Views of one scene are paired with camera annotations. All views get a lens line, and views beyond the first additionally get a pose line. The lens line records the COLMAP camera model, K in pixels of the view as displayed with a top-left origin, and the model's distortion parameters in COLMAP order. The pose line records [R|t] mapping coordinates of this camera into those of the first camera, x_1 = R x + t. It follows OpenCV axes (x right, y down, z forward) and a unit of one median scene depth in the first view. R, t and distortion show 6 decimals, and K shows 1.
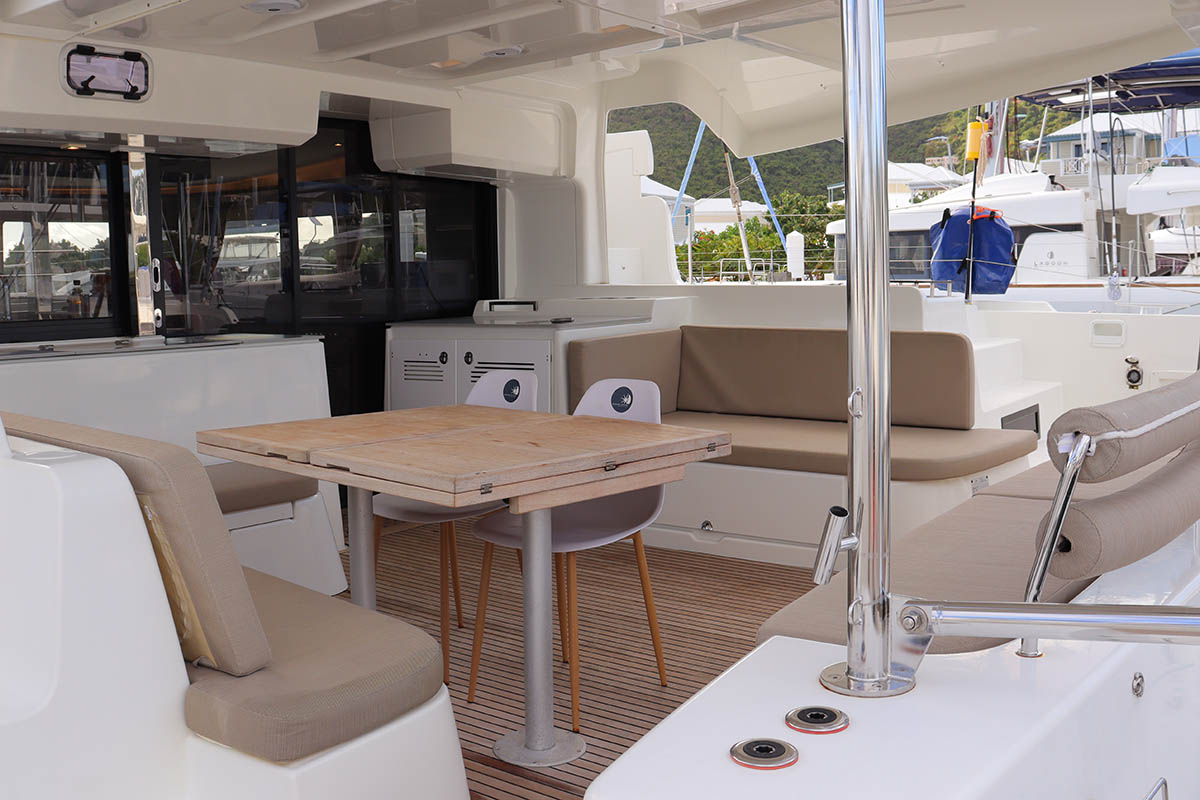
lens RADIAL K [[1193.3, 0, 600.0], [0, 1193.3, 400.0], [0, 0, 1]] dist [-0.085771, -0.005693]
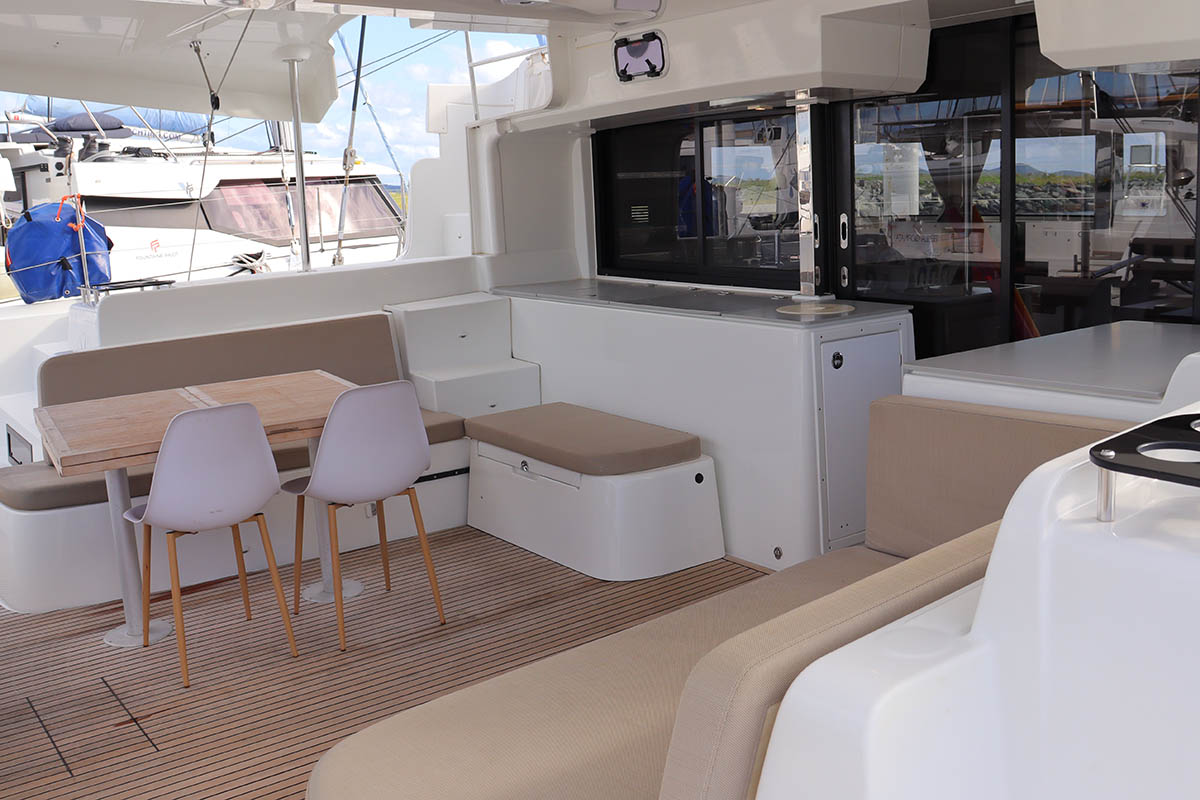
lens RADIAL K [[1193.3, 0, 600.0], [0, 1193.3, 400.0], [0, 0, 1]] dist [-0.085771, -0.005693]
pose [[-0.268452, 0.201707, -0.941938, 0.626739], [-0.047251, 0.973897, 0.222017, -0.184370], [0.962134, 0.104108, -0.251914, 1.118694]]
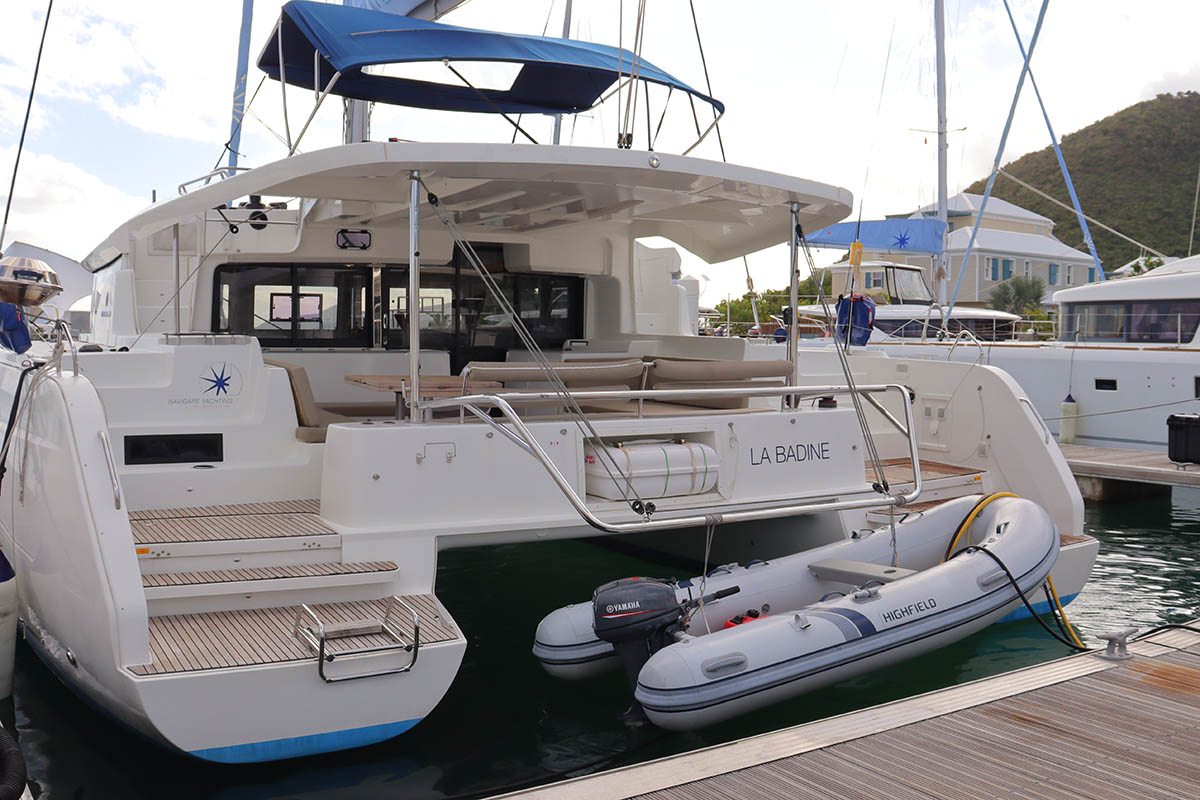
lens RADIAL K [[1193.3, 0, 600.0], [0, 1193.3, 400.0], [0, 0, 1]] dist [-0.085771, -0.005693]
pose [[0.933236, 0.047938, -0.356052, 0.851704], [-0.063382, 0.997482, -0.031832, 0.092189], [0.353629, 0.052274, 0.933924, -0.998679]]
